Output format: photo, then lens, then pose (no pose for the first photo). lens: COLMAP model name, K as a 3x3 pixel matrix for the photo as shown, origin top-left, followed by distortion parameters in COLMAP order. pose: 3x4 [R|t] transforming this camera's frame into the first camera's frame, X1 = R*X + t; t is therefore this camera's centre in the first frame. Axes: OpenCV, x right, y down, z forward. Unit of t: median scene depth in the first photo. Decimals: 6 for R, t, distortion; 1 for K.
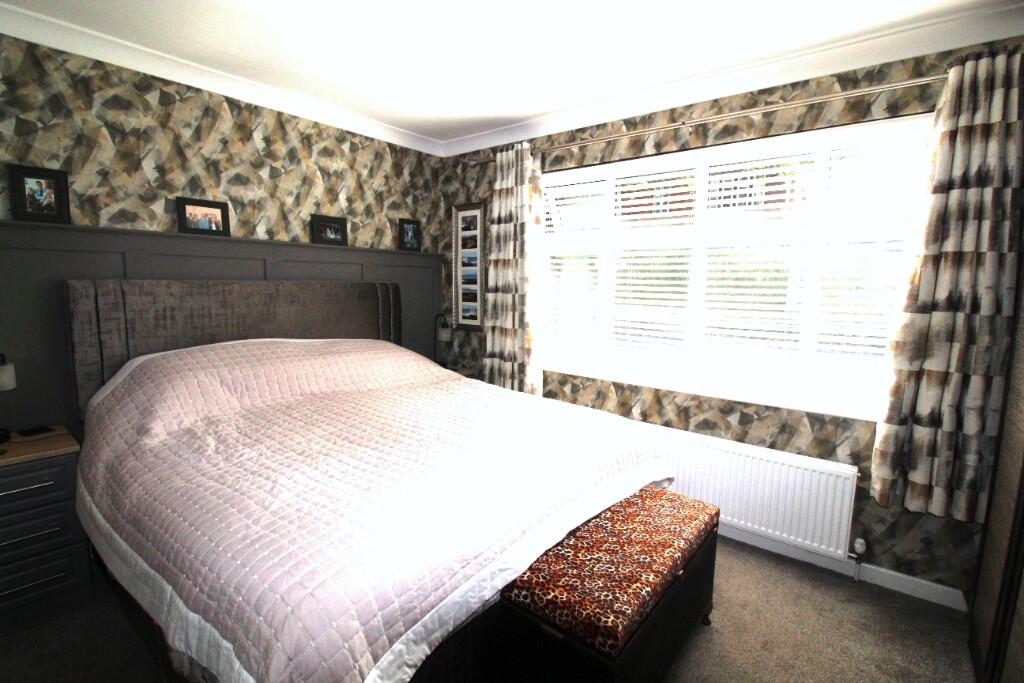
lens RADIAL K [[482.4, 0, 511.4], [0, 482.4, 335.4], [0, 0, 1]] dist [-0.003895, -0.006801]
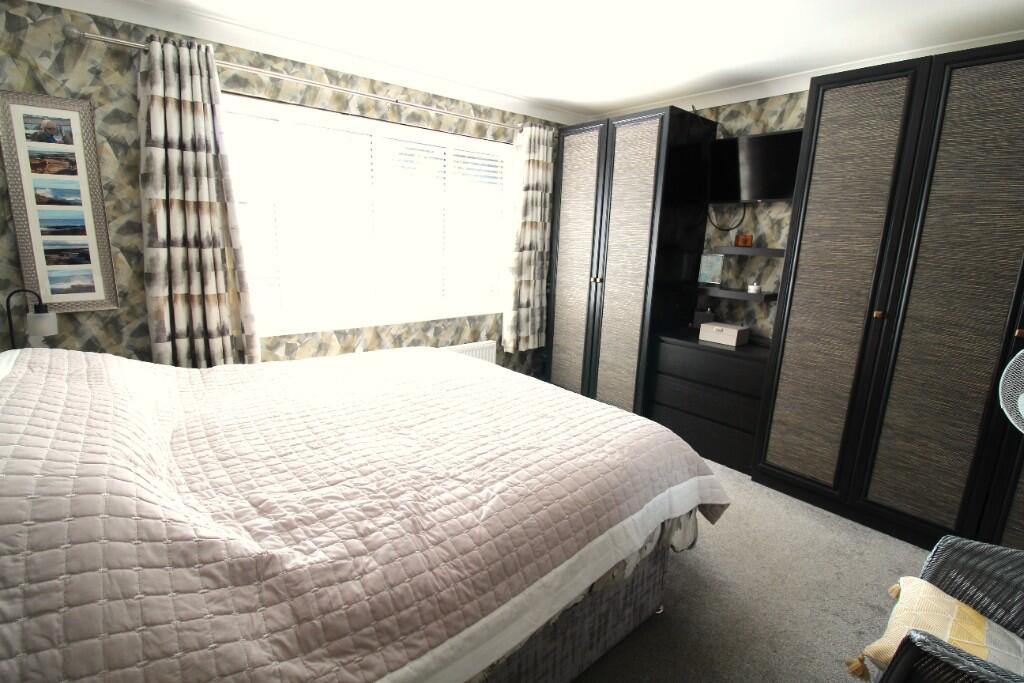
lens RADIAL K [[482.4, 0, 511.8], [0, 482.4, 345.0], [0, 0, 1]] dist [-0.003895, -0.006801]
pose [[0.179463, -0.225122, 0.957660, -0.842119], [0.085821, 0.973336, 0.212724, -0.072646], [-0.980014, 0.044011, 0.193998, 0.482913]]
